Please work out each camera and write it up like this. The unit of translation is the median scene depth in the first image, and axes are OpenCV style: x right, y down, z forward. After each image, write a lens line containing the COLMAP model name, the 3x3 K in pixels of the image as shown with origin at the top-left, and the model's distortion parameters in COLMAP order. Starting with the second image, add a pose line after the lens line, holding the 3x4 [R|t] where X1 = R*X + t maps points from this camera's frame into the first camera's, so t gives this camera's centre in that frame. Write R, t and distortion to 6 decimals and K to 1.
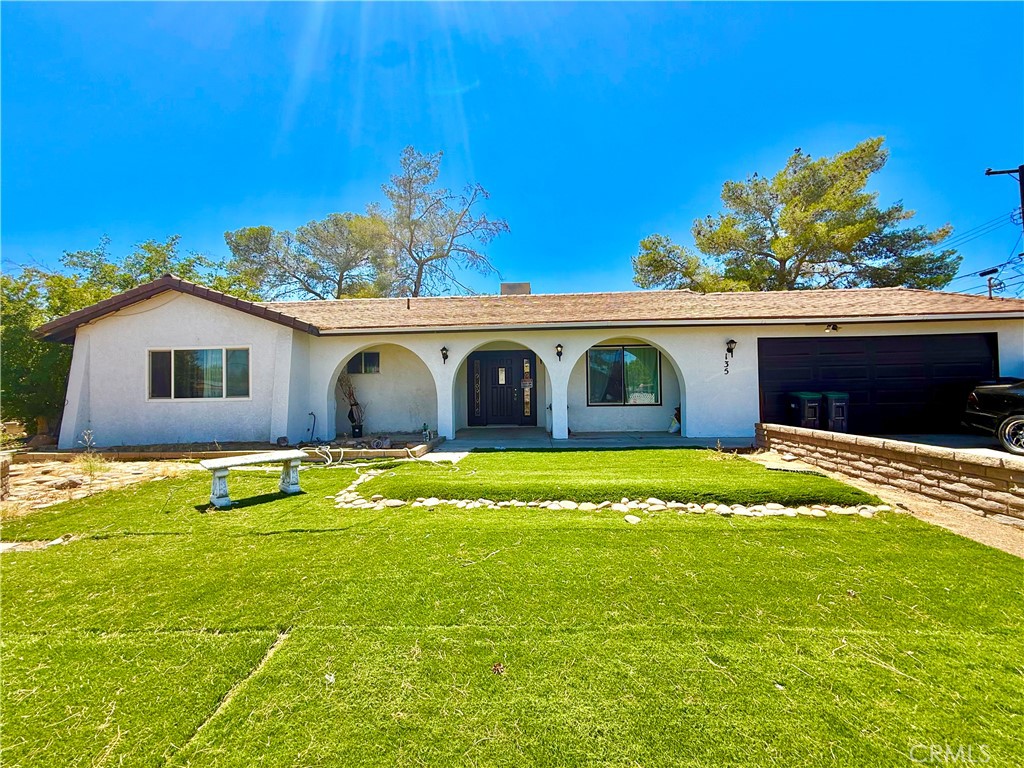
lens RADIAL K [[408.8, 0, 510.0], [0, 408.8, 380.2], [0, 0, 1]] dist [-0.000652, 0.000652]
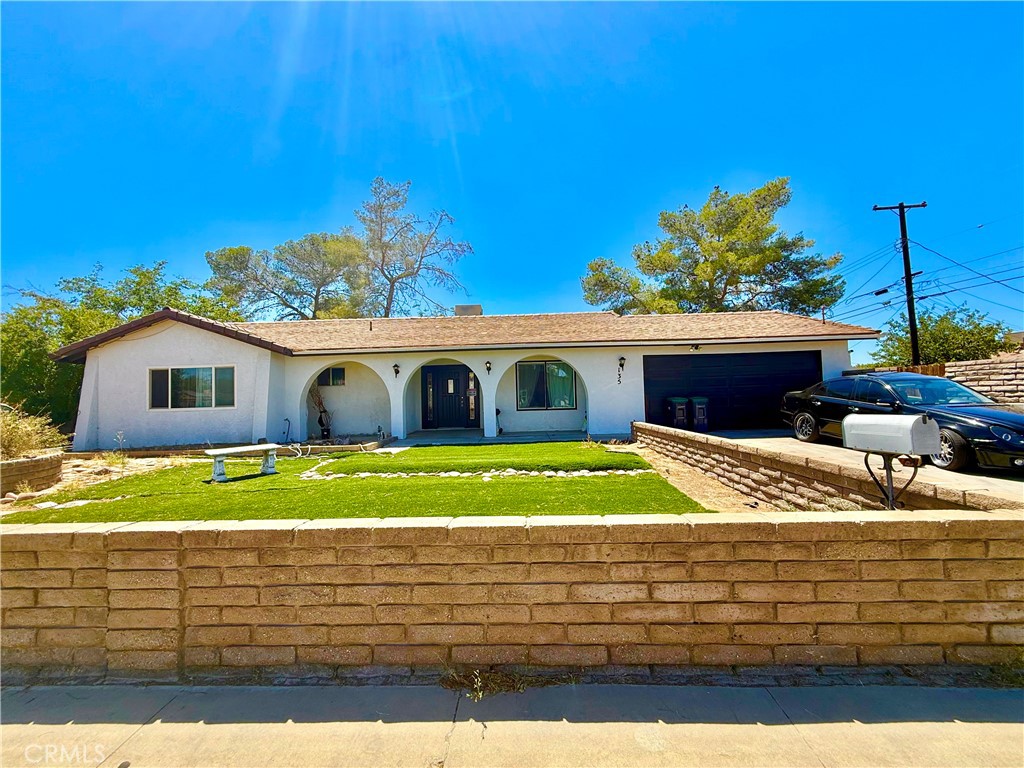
lens RADIAL K [[408.8, 0, 511.1], [0, 408.8, 379.7], [0, 0, 1]] dist [-0.000652, 0.000652]
pose [[0.999068, -0.009385, 0.042123, 0.132766], [0.010097, 0.999809, -0.016724, -0.009434], [-0.041958, 0.017134, 0.998972, -0.246966]]
